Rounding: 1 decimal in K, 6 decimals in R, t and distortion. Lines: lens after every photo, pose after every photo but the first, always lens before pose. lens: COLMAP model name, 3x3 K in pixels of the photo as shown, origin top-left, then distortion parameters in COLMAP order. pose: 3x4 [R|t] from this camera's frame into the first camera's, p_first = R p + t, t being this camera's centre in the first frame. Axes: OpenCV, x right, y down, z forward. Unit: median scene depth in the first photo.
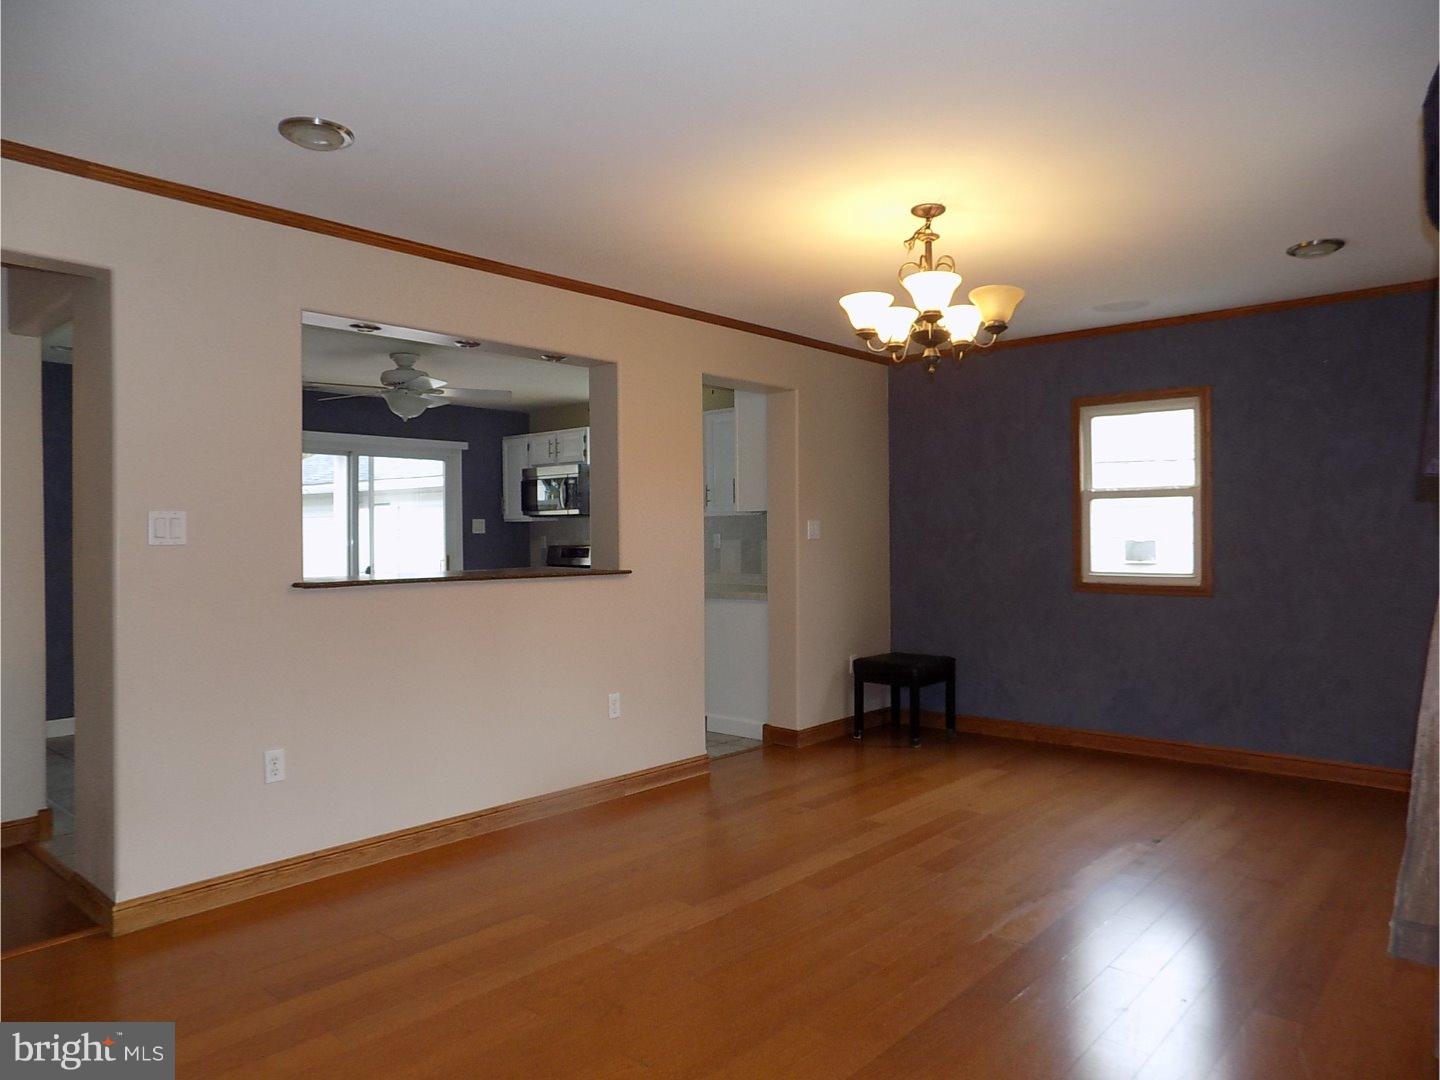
lens RADIAL K [[969.5, 0, 720.0], [0, 969.5, 540.0], [0, 0, 1]] dist [-0.074371, 0.082376]
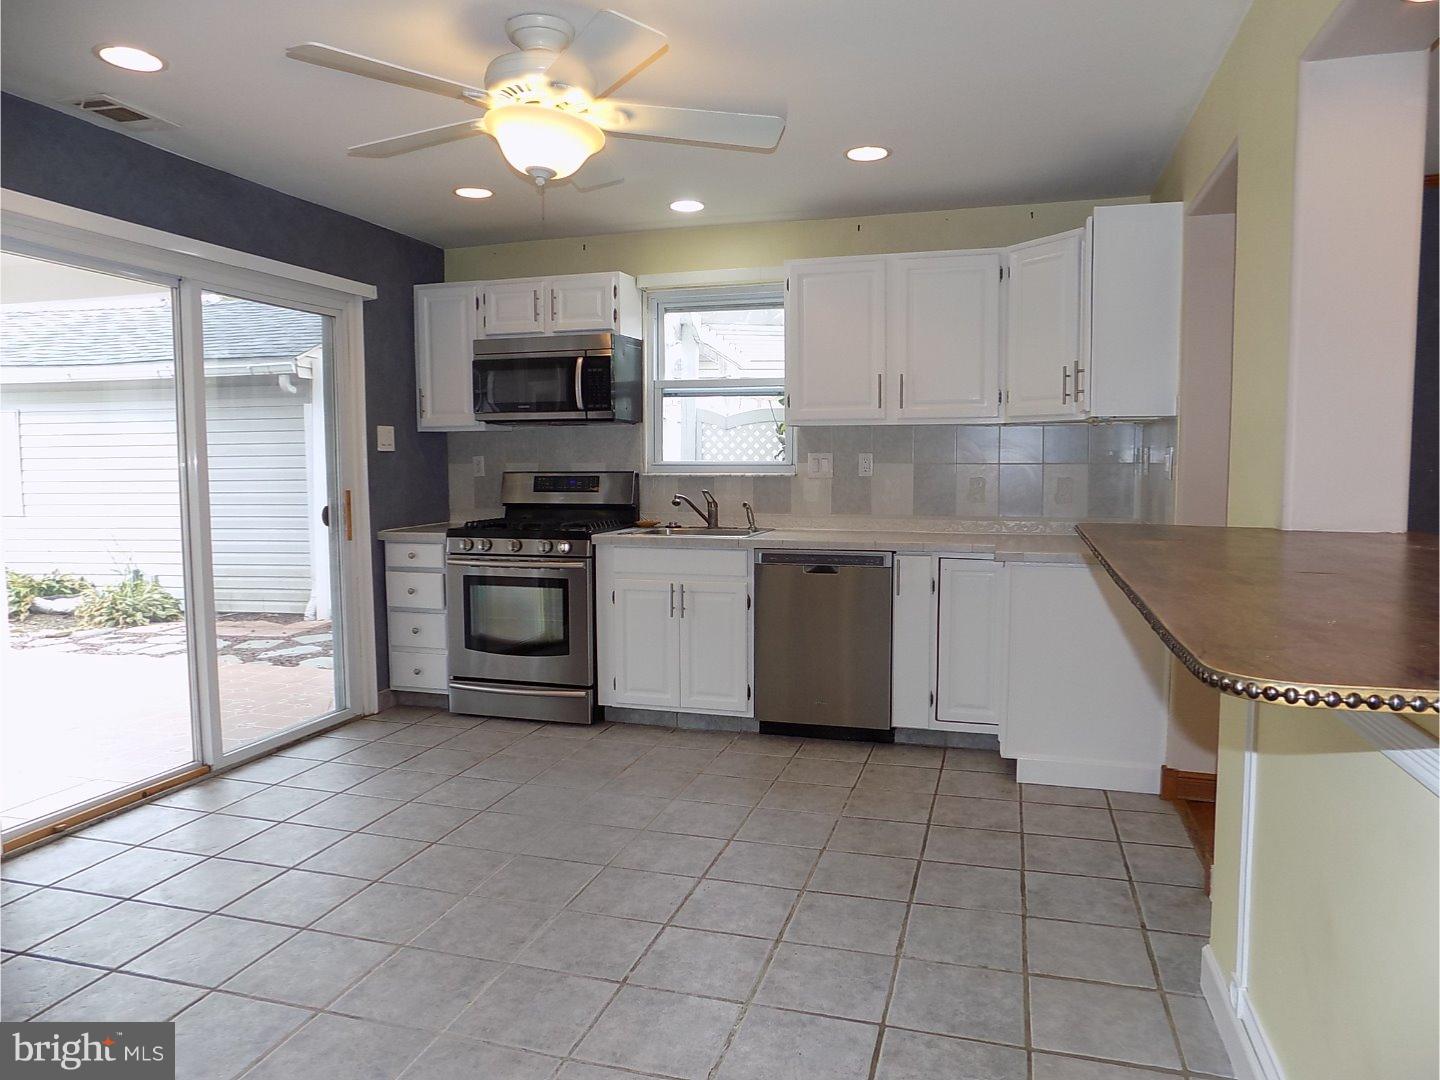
lens RADIAL K [[969.5, 0, 720.0], [0, 969.5, 540.0], [0, 0, 1]] dist [-0.074371, 0.082376]
pose [[0.905549, -0.036129, 0.422701, -0.320310], [-0.000052, 0.996358, 0.085271, -0.003237], [-0.424242, -0.077239, 0.902249, 0.410812]]
